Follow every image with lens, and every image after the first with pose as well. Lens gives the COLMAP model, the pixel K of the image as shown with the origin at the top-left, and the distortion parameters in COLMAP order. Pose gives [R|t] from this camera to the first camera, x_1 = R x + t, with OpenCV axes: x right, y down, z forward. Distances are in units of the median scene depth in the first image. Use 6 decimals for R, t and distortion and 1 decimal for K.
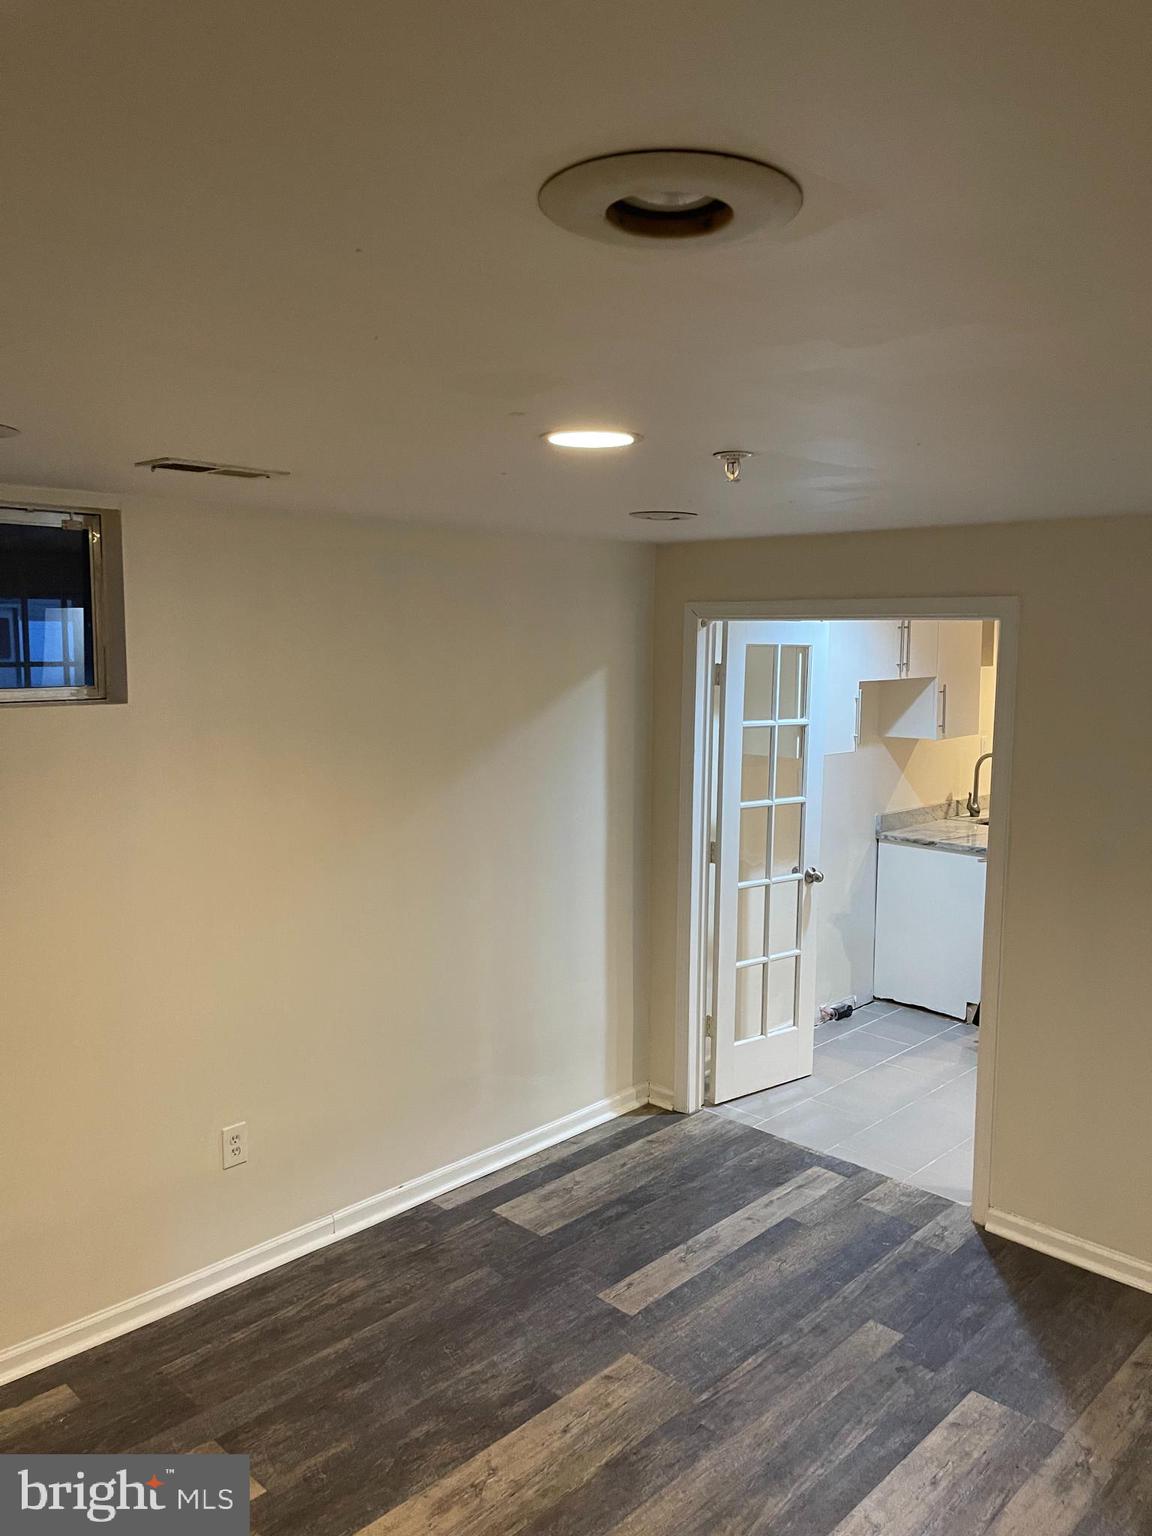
lens RADIAL K [[1156.9, 0, 576.0], [0, 1156.9, 768.0], [0, 0, 1]] dist [0.064499, -0.101372]
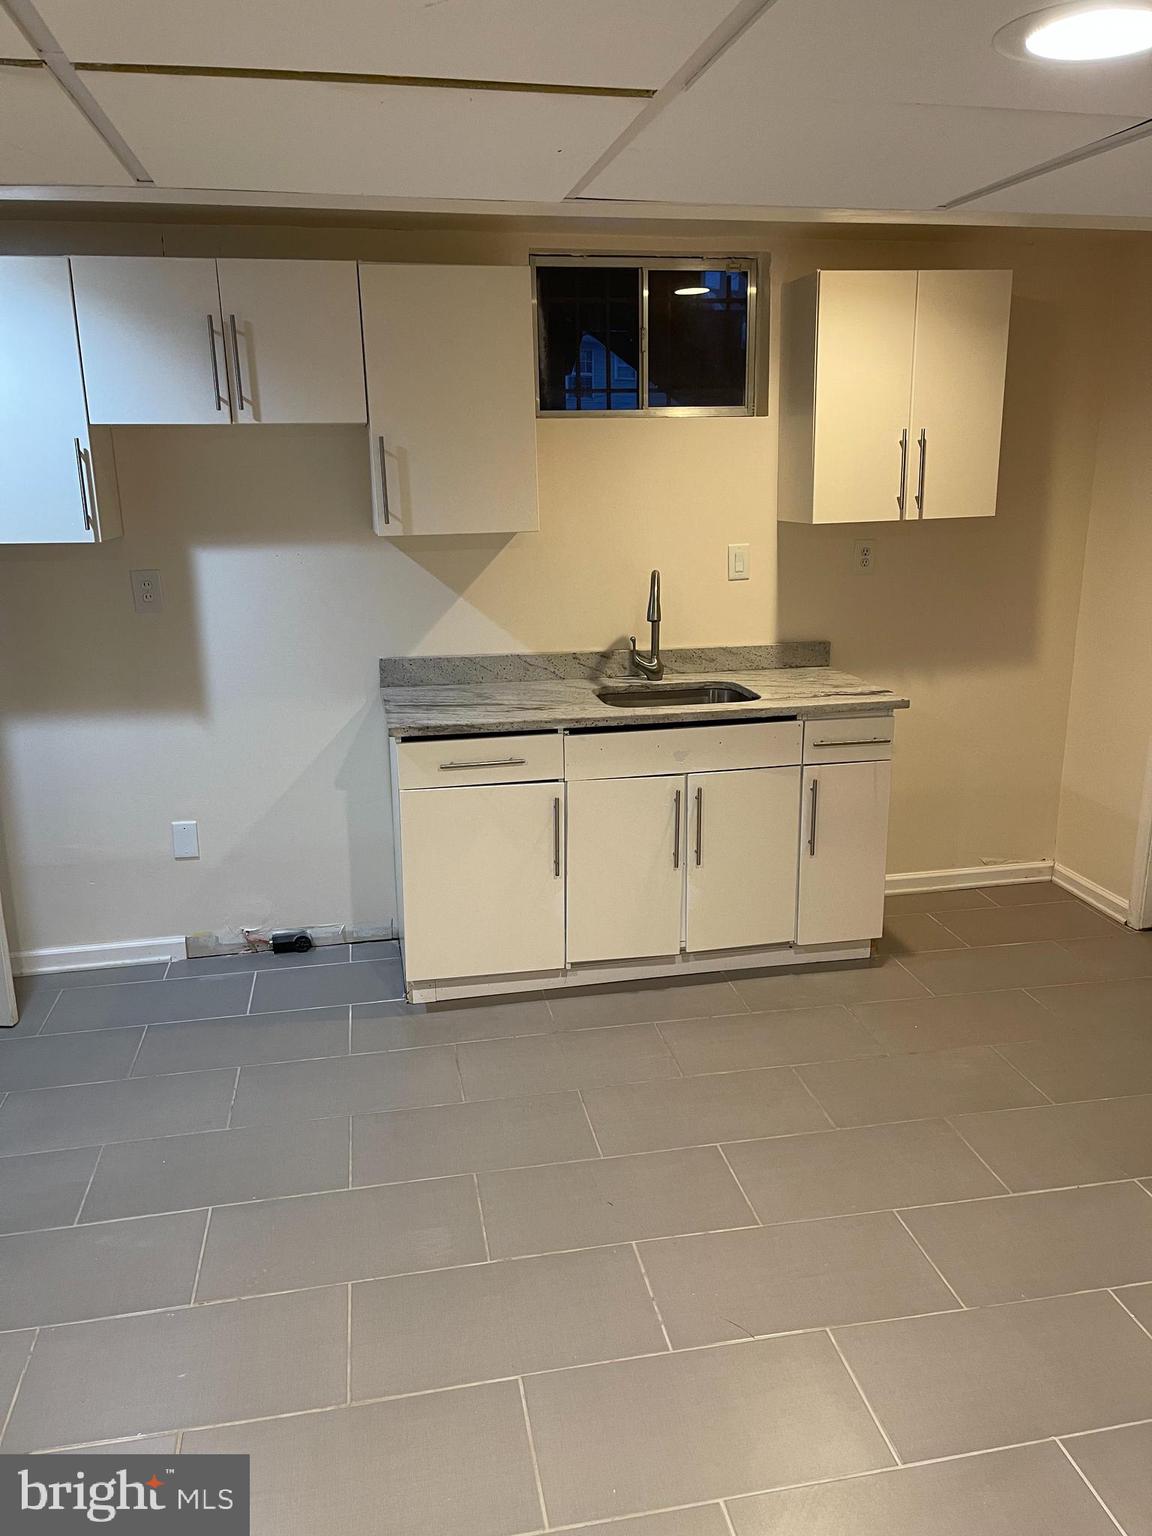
lens RADIAL K [[1156.9, 0, 576.0], [0, 1156.9, 768.0], [0, 0, 1]] dist [0.064499, -0.101372]
pose [[0.822029, 0.136917, -0.552741, 0.723279], [-0.052451, 0.984743, 0.165922, -0.010947], [0.567025, -0.107401, 0.816669, 0.553530]]
